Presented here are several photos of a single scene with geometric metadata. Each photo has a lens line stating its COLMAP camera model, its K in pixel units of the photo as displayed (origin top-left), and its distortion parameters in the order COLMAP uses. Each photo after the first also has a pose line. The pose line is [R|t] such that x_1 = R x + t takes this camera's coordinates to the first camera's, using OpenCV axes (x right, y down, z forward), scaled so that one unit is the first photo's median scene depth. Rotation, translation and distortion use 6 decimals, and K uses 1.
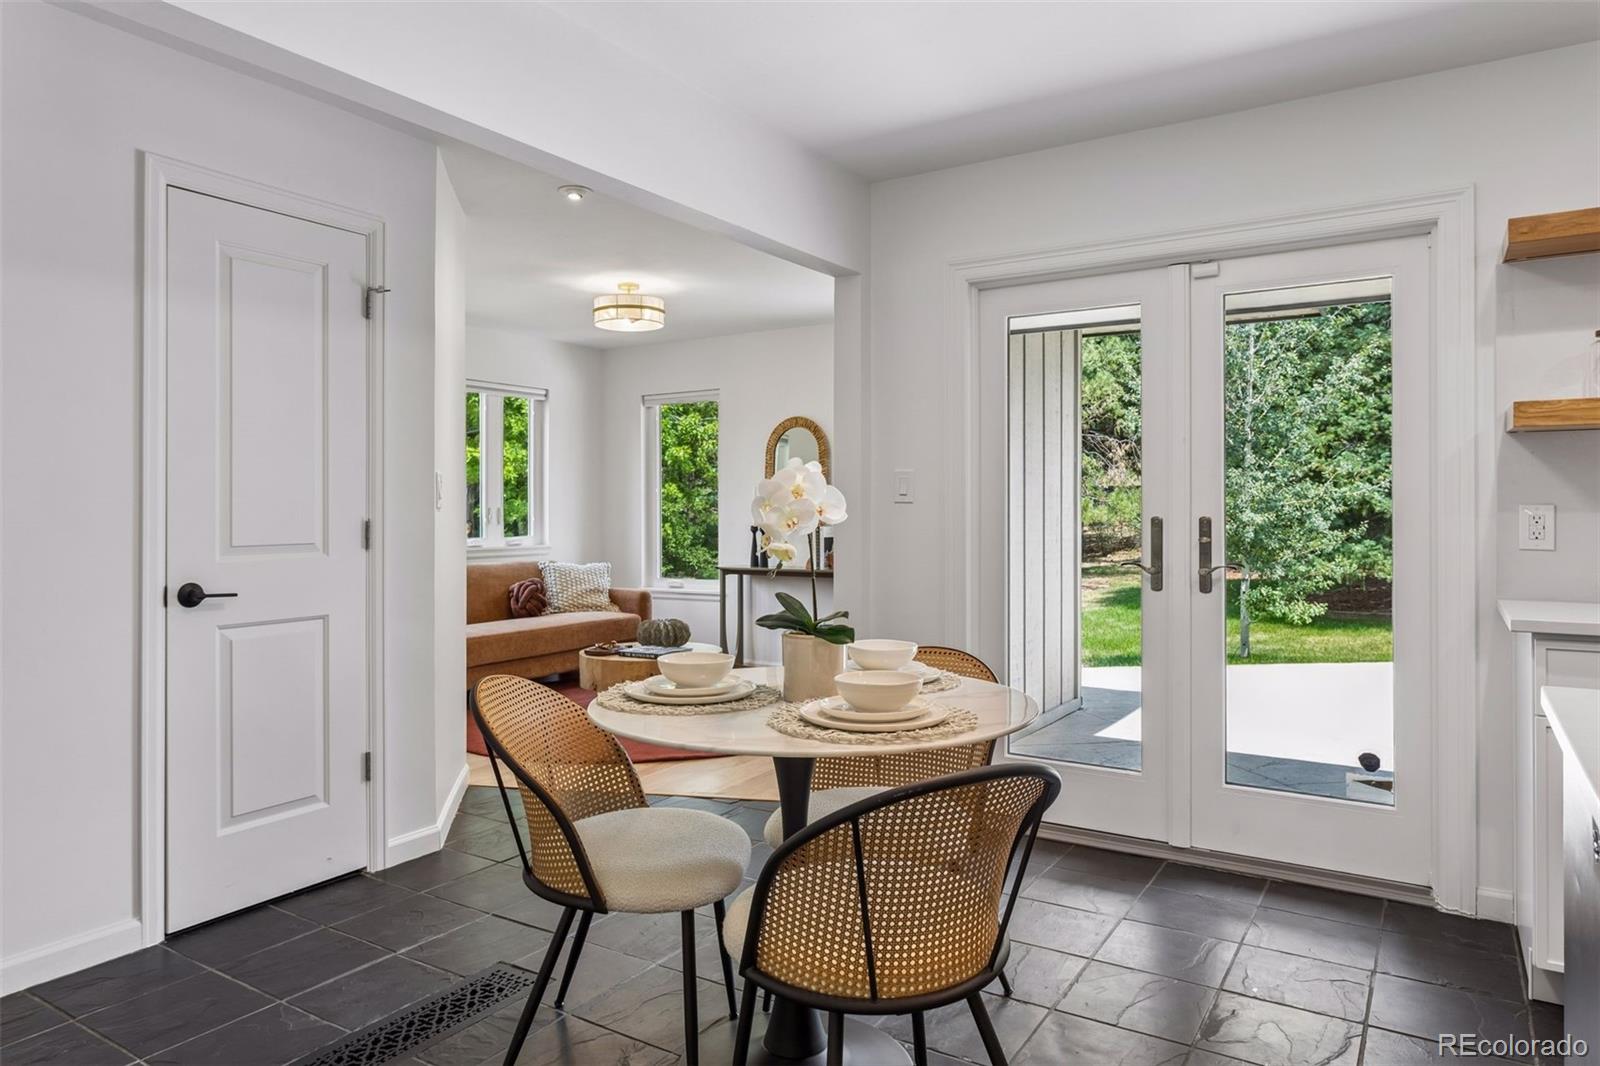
lens RADIAL K [[1004.9, 0, 790.0], [0, 1004.9, 504.5], [0, 0, 1]] dist [-0.000704, 0.004258]
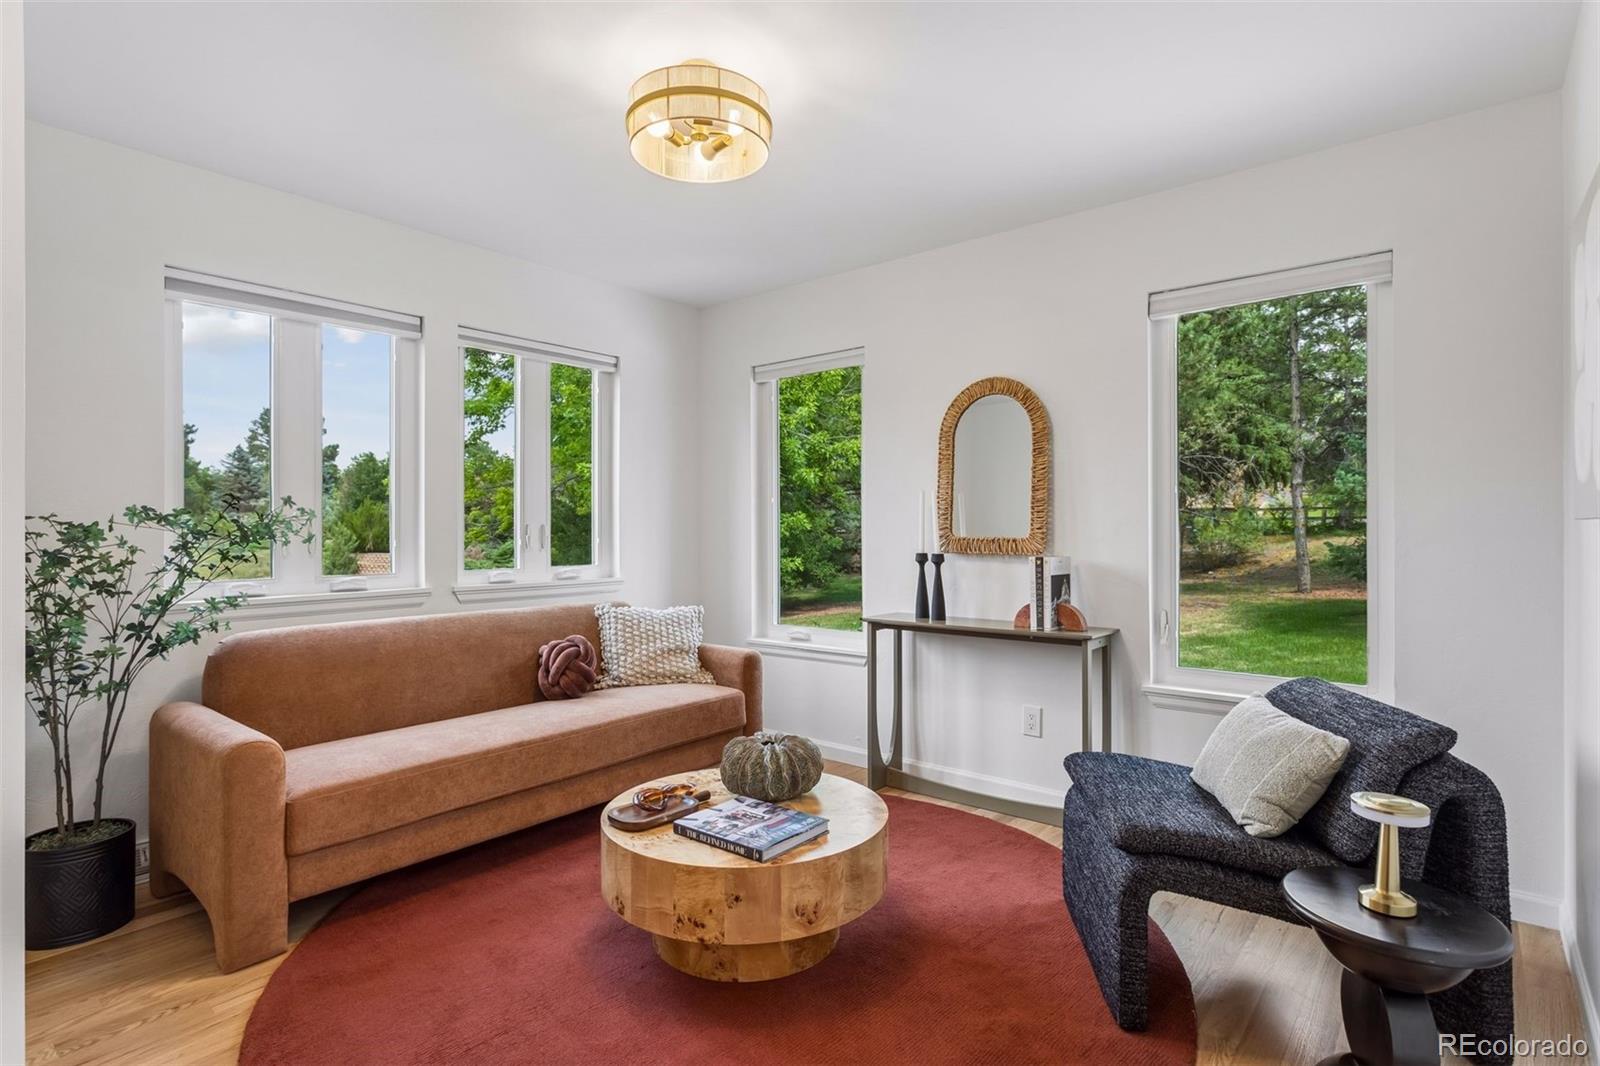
lens RADIAL K [[815.4, 0, 800.7], [0, 815.4, 528.2], [0, 0, 1]] dist [-0.012108, 0.000154]
pose [[0.992812, 0.001628, -0.119671, -0.049462], [-0.001048, 0.999987, 0.004905, 0.002794], [0.119678, -0.004744, 0.992801, 0.477705]]
